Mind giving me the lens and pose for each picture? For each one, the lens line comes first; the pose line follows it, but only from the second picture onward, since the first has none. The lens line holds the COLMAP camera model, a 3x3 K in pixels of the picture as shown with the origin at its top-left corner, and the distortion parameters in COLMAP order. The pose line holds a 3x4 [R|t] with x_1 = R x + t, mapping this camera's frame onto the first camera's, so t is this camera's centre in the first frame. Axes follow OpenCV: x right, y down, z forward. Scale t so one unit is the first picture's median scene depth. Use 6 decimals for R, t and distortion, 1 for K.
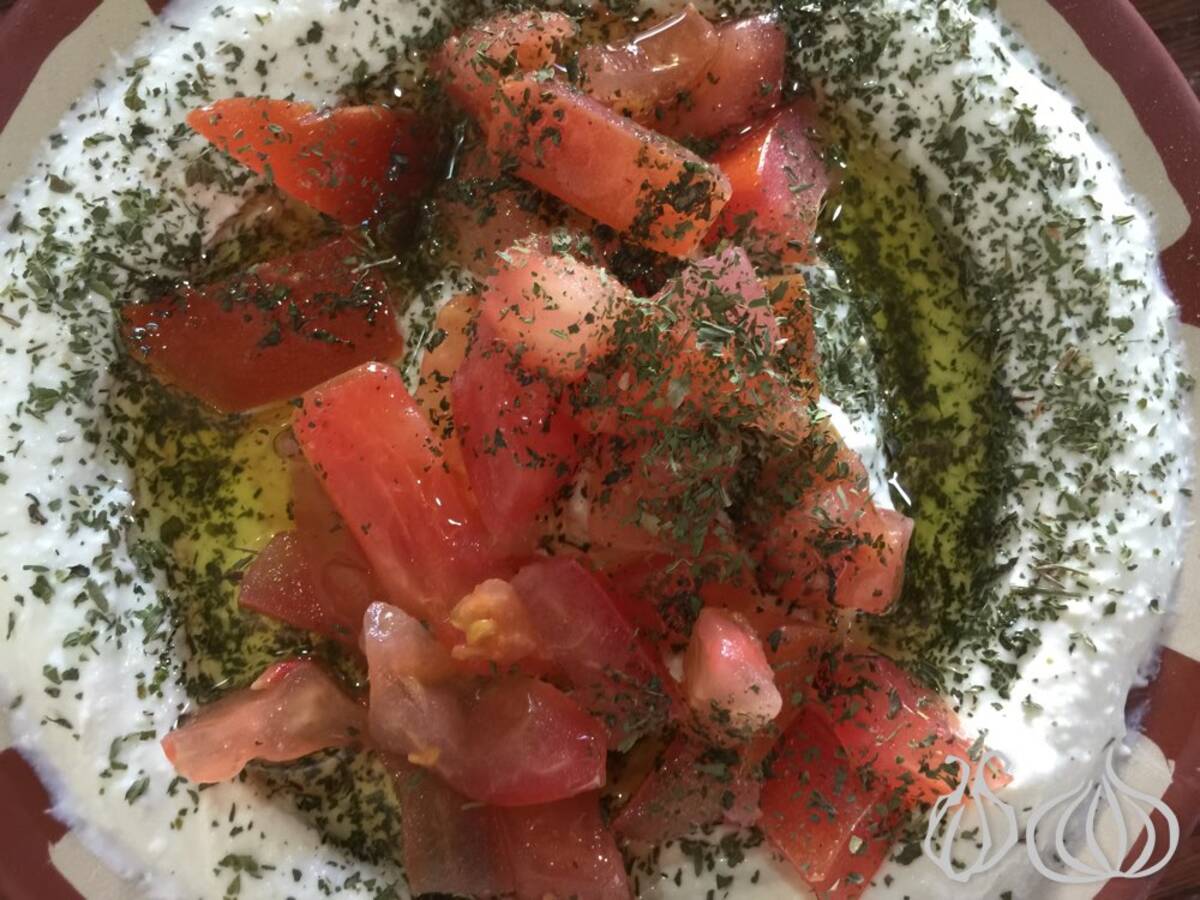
lens RADIAL K [[1049.1, 0, 600.0], [0, 1049.1, 450.0], [0, 0, 1]] dist [0.084870, -0.173240]
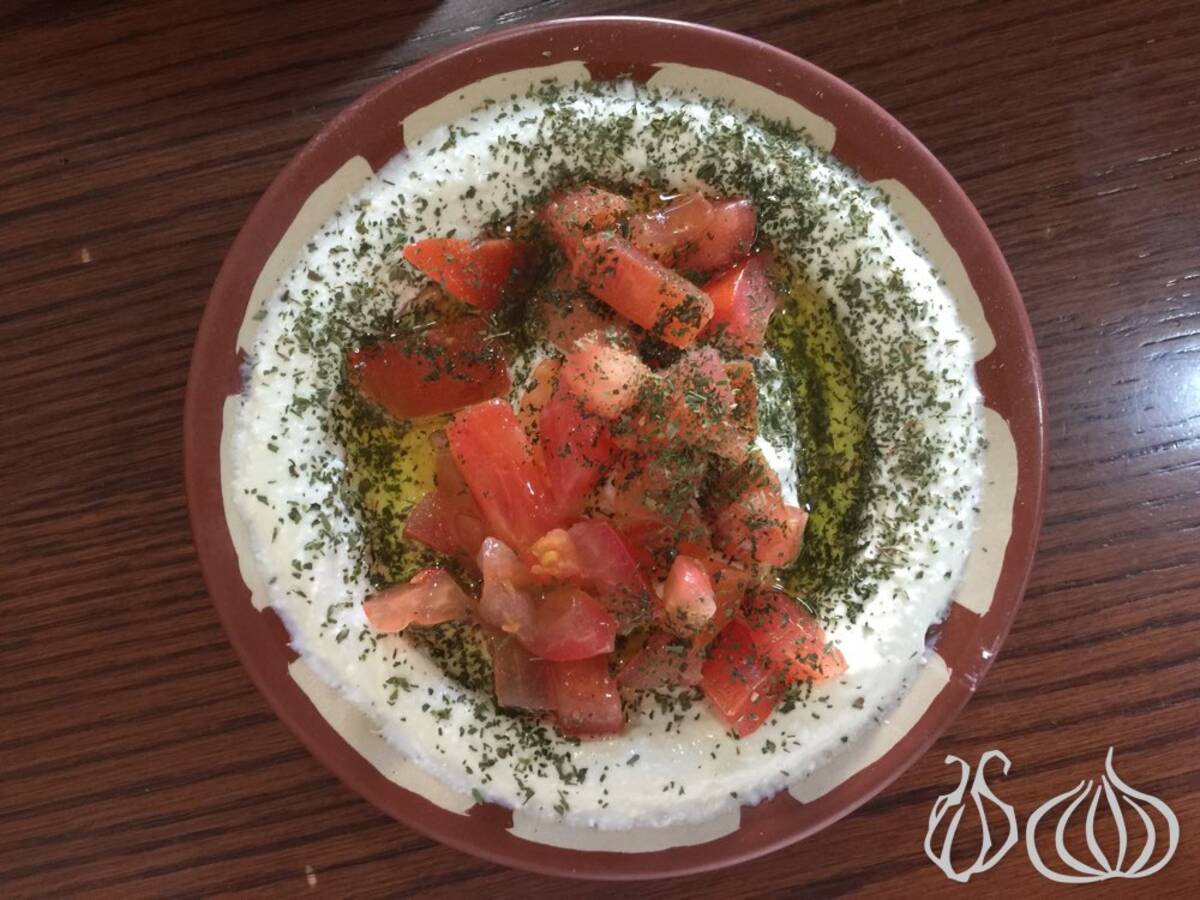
lens RADIAL K [[1021.7, 0, 600.0], [0, 1021.7, 450.0], [0, 0, 1]] dist [0.063765, -0.000995]
pose [[0.997127, 0.074974, -0.010773, -0.022100], [-0.074761, 0.997022, 0.018931, -0.040669], [0.012160, -0.018072, 0.999763, -0.624674]]
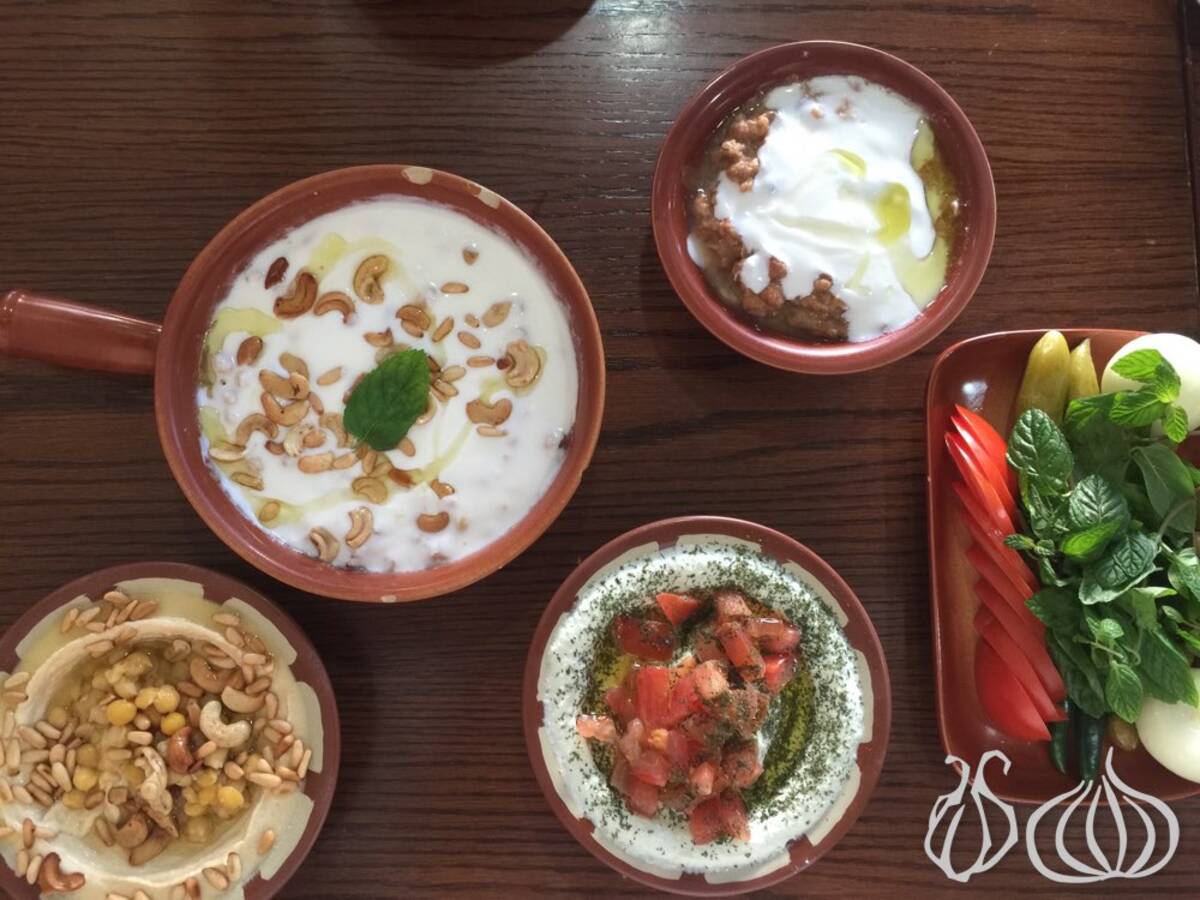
lens RADIAL K [[1021.7, 0, 600.0], [0, 1021.7, 450.0], [0, 0, 1]] dist [0.063765, -0.000995]
pose [[0.859798, 0.503270, -0.086404, -0.483488], [-0.504858, 0.863193, 0.003973, -0.656108], [0.076583, 0.040206, 0.996252, -2.845272]]
